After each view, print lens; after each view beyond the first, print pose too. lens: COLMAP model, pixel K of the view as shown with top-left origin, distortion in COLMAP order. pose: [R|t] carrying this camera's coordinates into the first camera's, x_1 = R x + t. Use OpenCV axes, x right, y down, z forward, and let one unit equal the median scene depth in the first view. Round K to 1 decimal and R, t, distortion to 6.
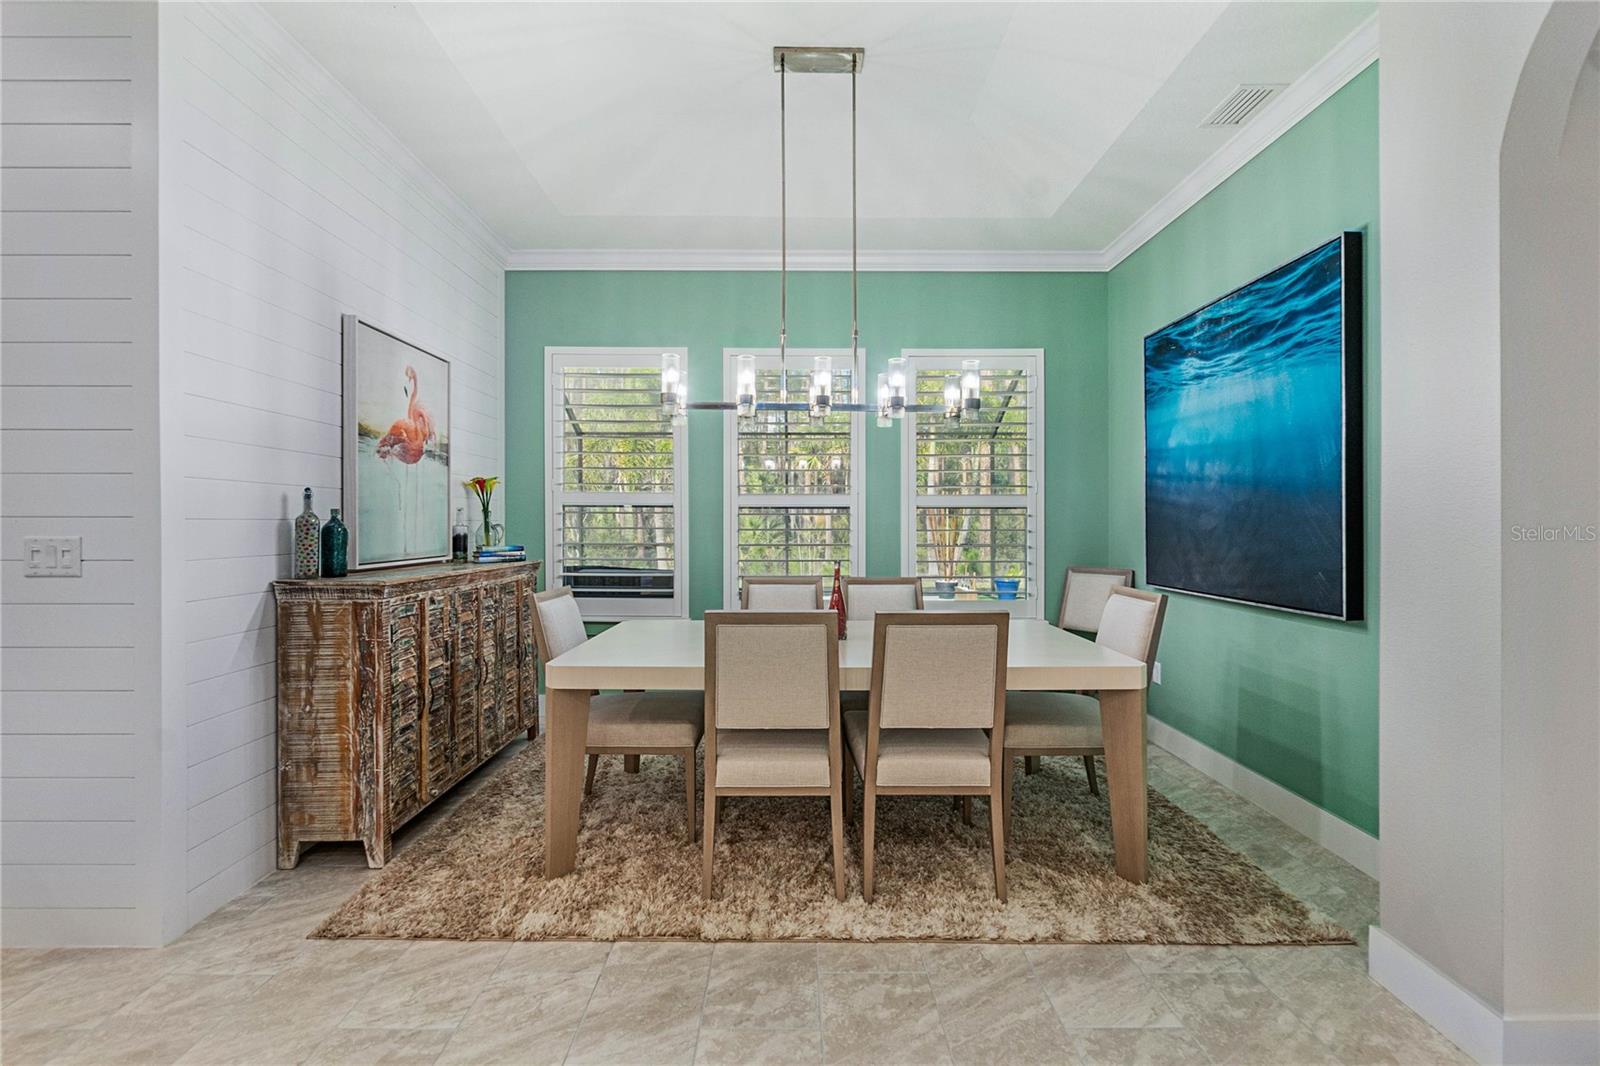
lens RADIAL K [[688.7, 0, 800.3], [0, 688.7, 525.0], [0, 0, 1]] dist [-0.004609, 0.000942]
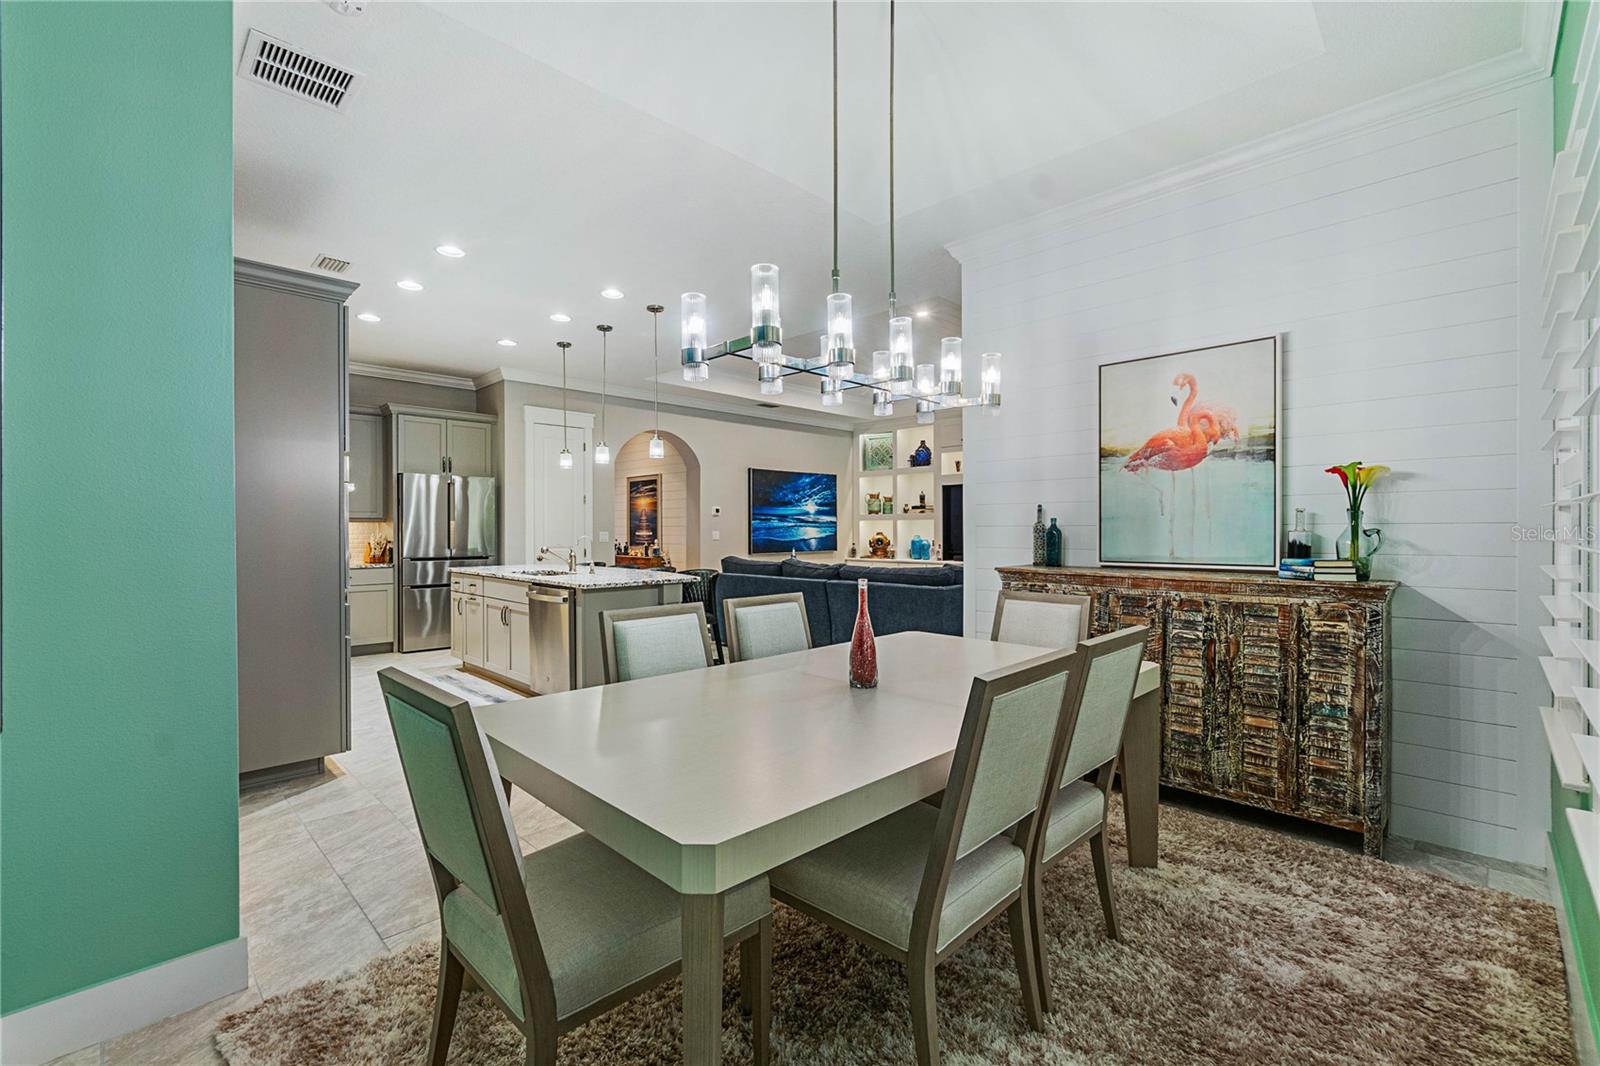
lens RADIAL K [[688.7, 0, 796.3], [0, 688.7, 533.0], [0, 0, 1]] dist [-0.004609, 0.000942]
pose [[-0.717301, 0.005589, -0.696741, 0.726562], [0.001157, 0.999976, 0.006831, -0.003550], [0.696763, 0.004094, -0.717290, 1.744289]]
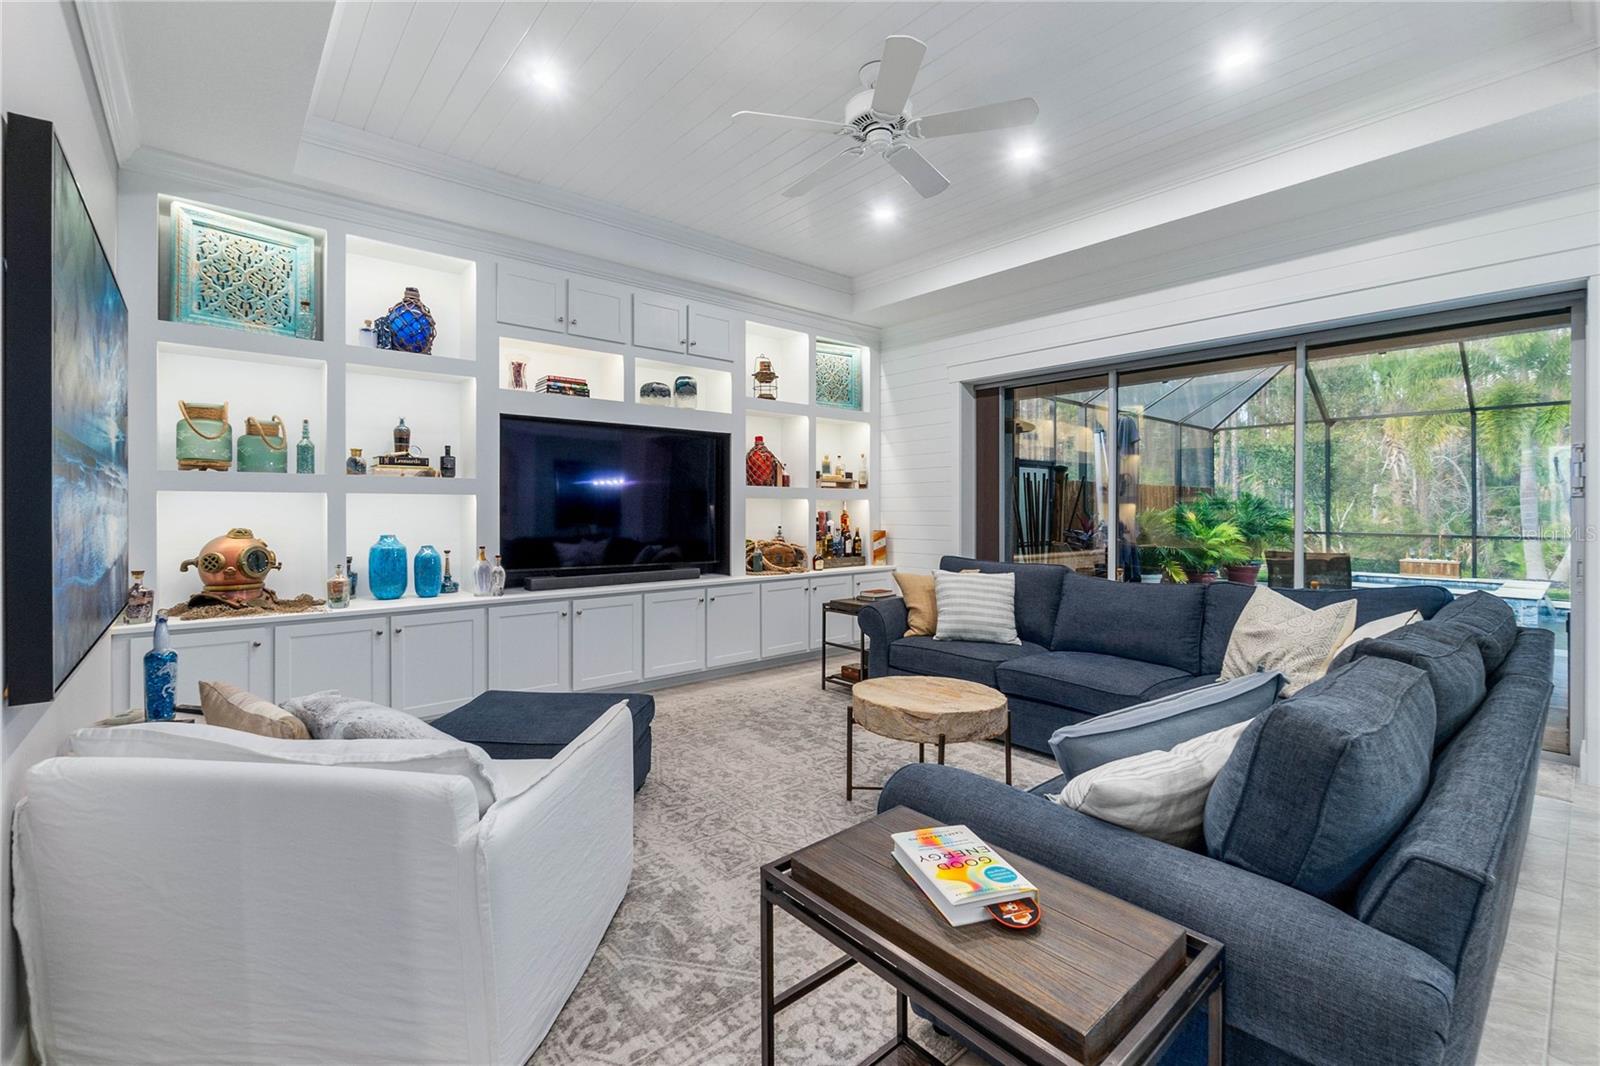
lens RADIAL K [[688.7, 0, 779.7], [0, 688.7, 516.9], [0, 0, 1]] dist [-0.004609, 0.000942]
pose [[0.629236, 0.006160, -0.777190, -1.022853], [-0.000841, 0.999973, 0.007245, -0.013449], [0.777214, -0.003905, 0.629225, -1.198555]]
